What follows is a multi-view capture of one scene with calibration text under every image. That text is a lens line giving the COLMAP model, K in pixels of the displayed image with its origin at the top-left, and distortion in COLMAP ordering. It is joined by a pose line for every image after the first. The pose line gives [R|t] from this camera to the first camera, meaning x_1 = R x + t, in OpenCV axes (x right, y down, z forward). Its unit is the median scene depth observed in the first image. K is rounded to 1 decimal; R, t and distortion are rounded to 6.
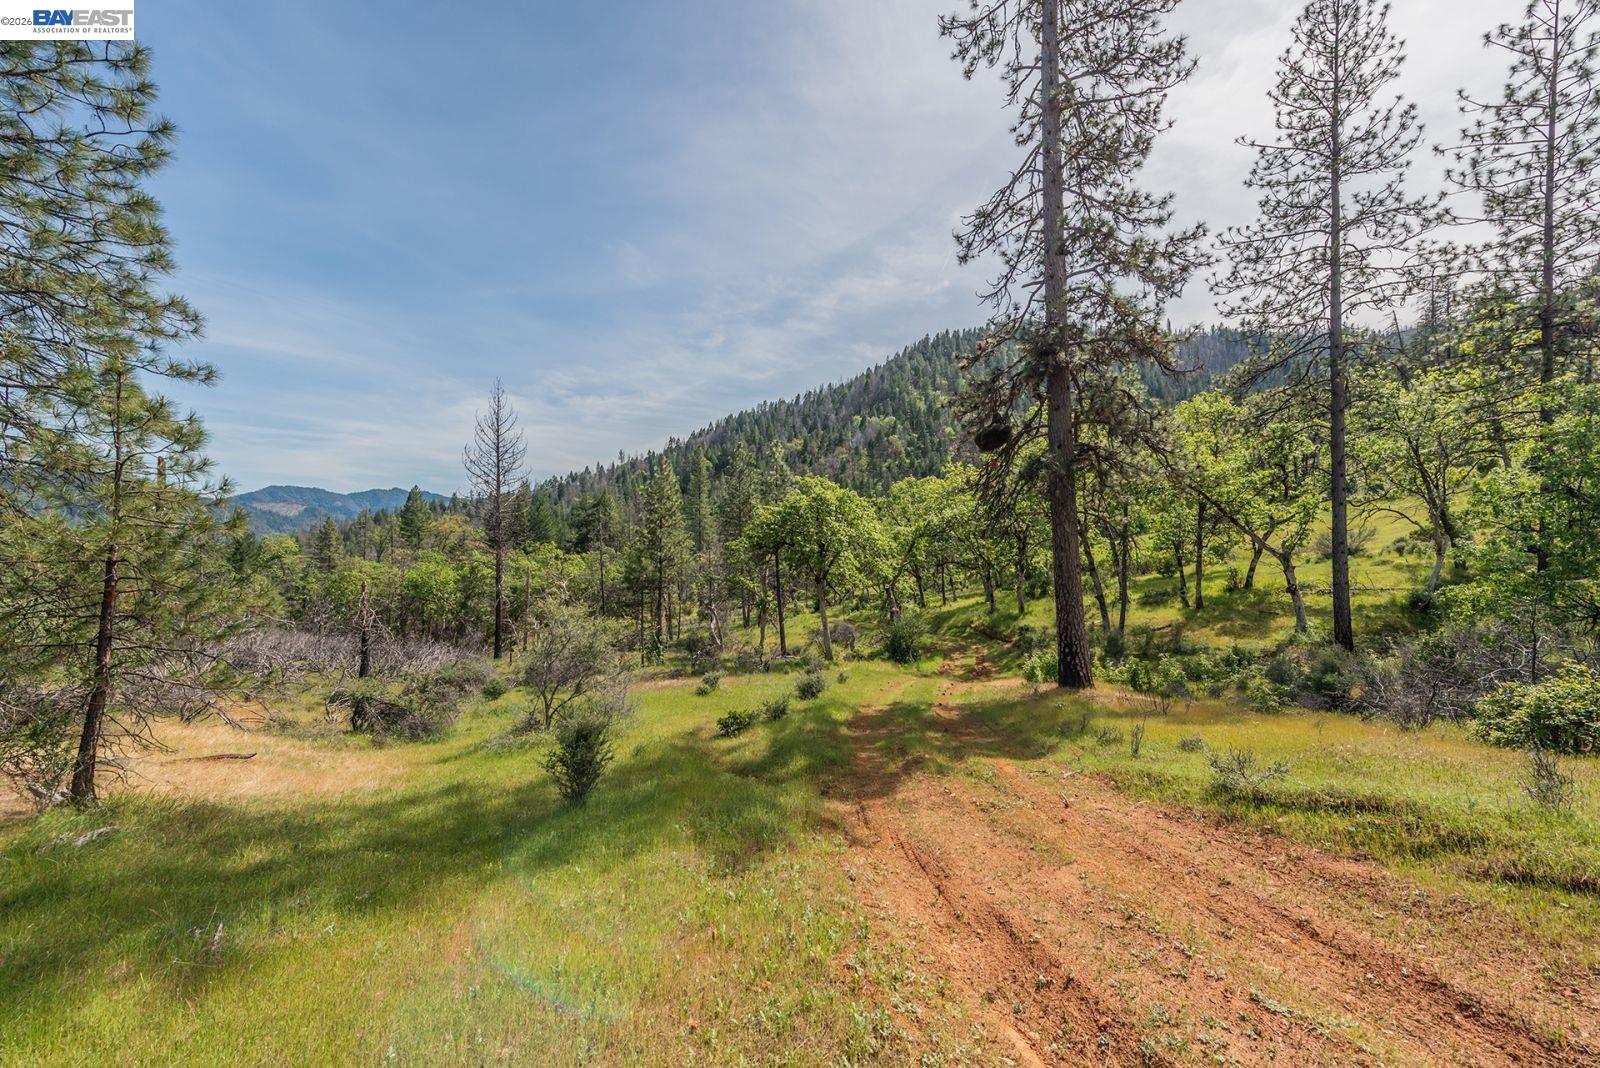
lens RADIAL K [[628.1, 0, 794.5], [0, 628.1, 535.7], [0, 0, 1]] dist [0.014299, -0.004014]
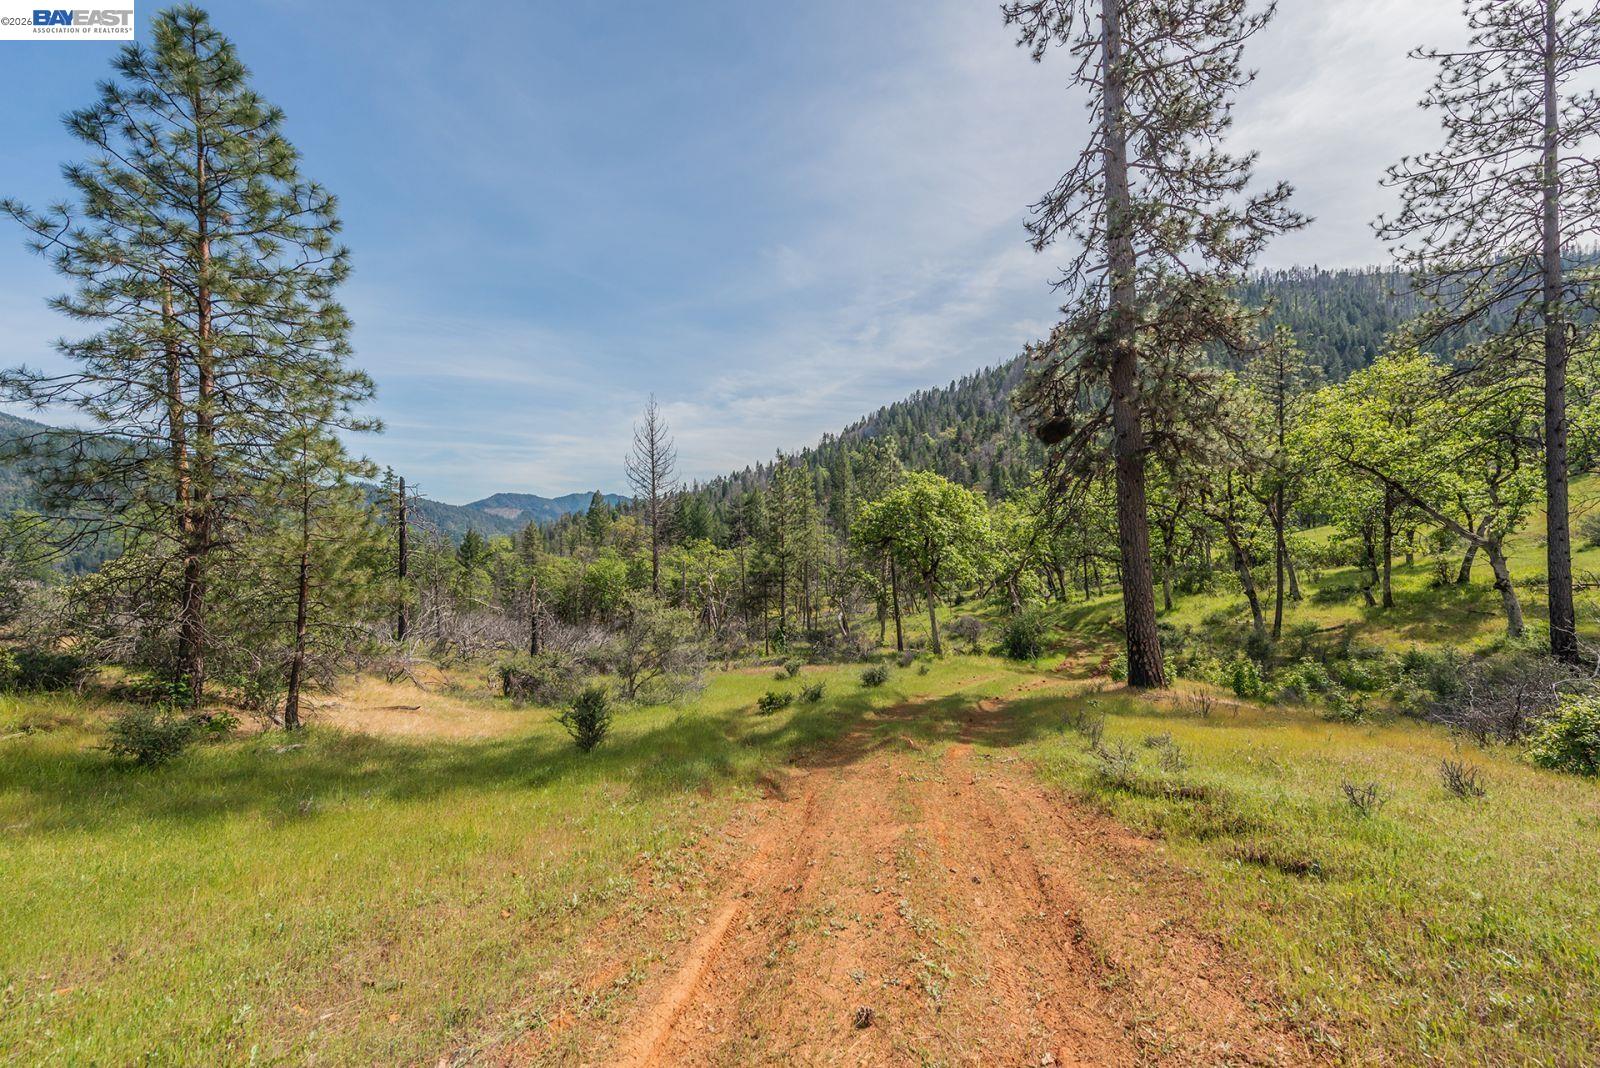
lens RADIAL K [[628.1, 0, 792.8], [0, 628.1, 534.3], [0, 0, 1]] dist [0.014299, -0.004014]
pose [[0.967828, -0.017137, -0.251030, 0.104935], [0.019419, 0.999790, 0.006616, -0.005191], [0.250864, -0.011278, 0.967957, -0.035815]]
